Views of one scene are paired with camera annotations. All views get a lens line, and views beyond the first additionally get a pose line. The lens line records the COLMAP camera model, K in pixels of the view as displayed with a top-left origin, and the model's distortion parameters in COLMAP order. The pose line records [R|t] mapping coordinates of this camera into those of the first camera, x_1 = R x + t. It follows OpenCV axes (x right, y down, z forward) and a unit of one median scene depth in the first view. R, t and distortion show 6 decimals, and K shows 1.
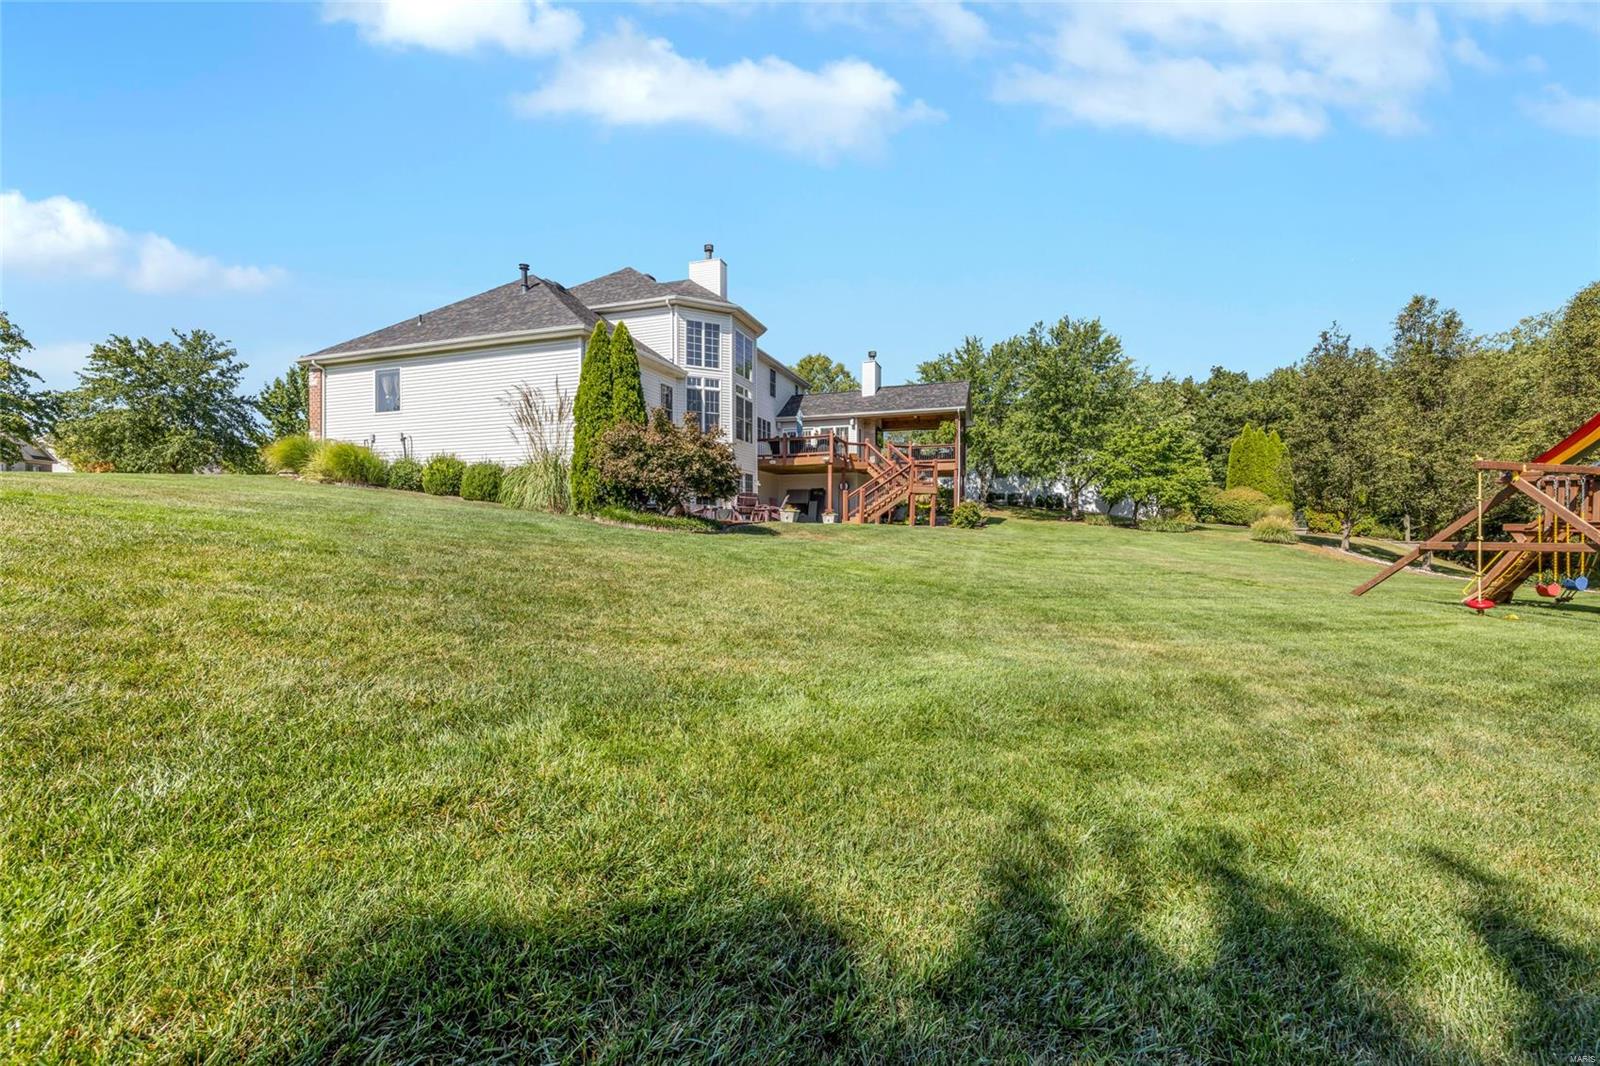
lens RADIAL K [[629.2, 0, 800.0], [0, 629.2, 533.0], [0, 0, 1]] dist [0.000425, -0.000054]
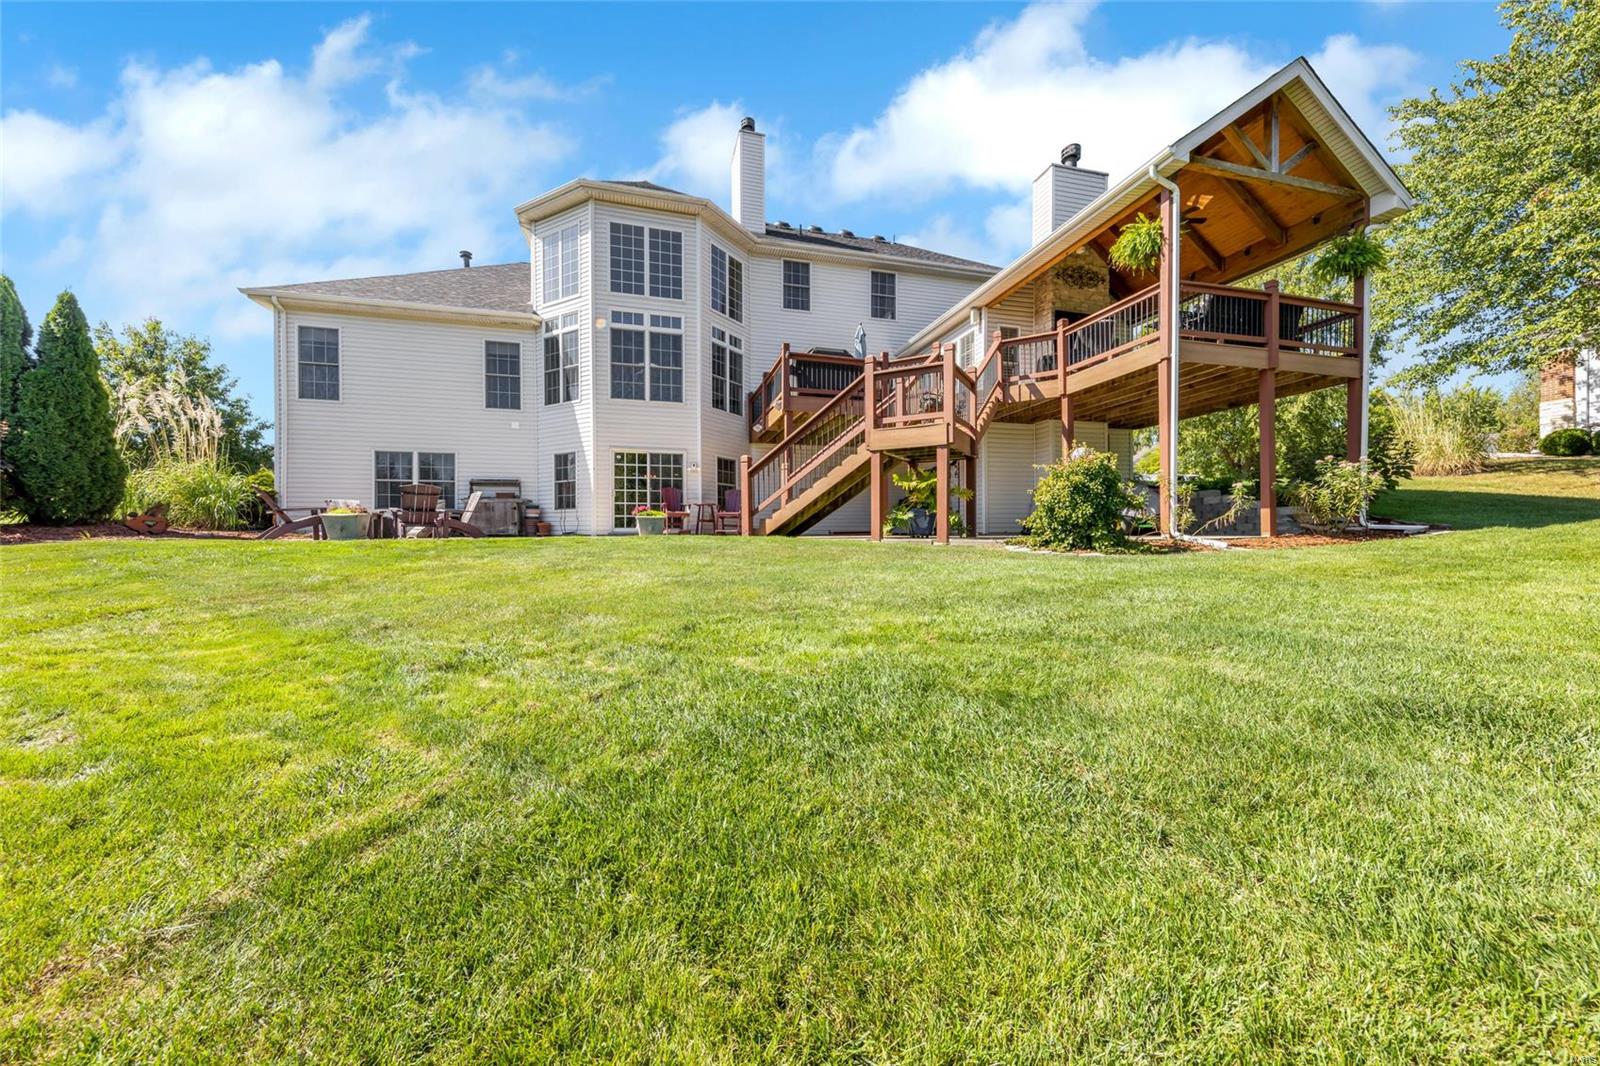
lens RADIAL K [[576.2, 0, 800.0], [0, 576.2, 533.0], [0, 0, 1]] dist [0.001323, 0.000009]
pose [[0.565731, -0.003373, -0.824583, 0.480847], [-0.001588, 0.999985, -0.005180, -0.016408], [0.824588, 0.004240, 0.565718, 0.859624]]
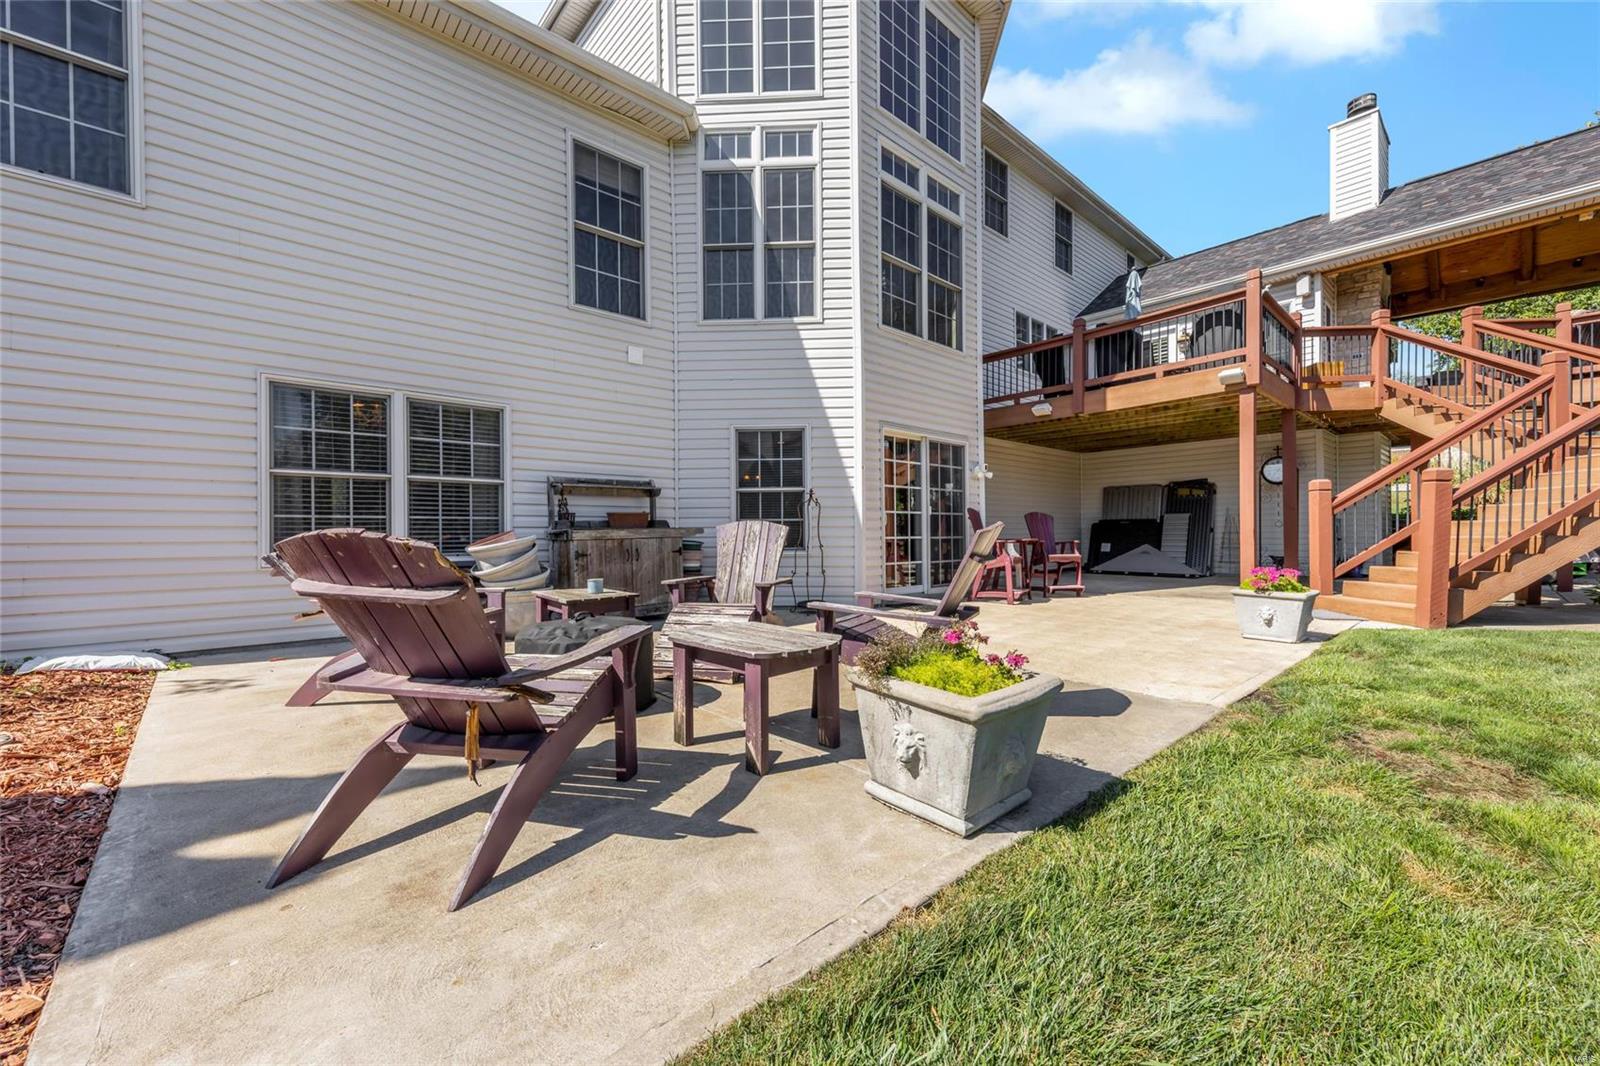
lens RADIAL K [[629.2, 0, 800.0], [0, 629.2, 533.0], [0, 0, 1]] dist [0.000425, -0.000054]
pose [[0.874406, -0.003470, -0.485183, 0.009838], [0.002392, 0.999993, -0.002841, -0.051176], [0.485189, 0.001324, 0.874408, 0.740272]]
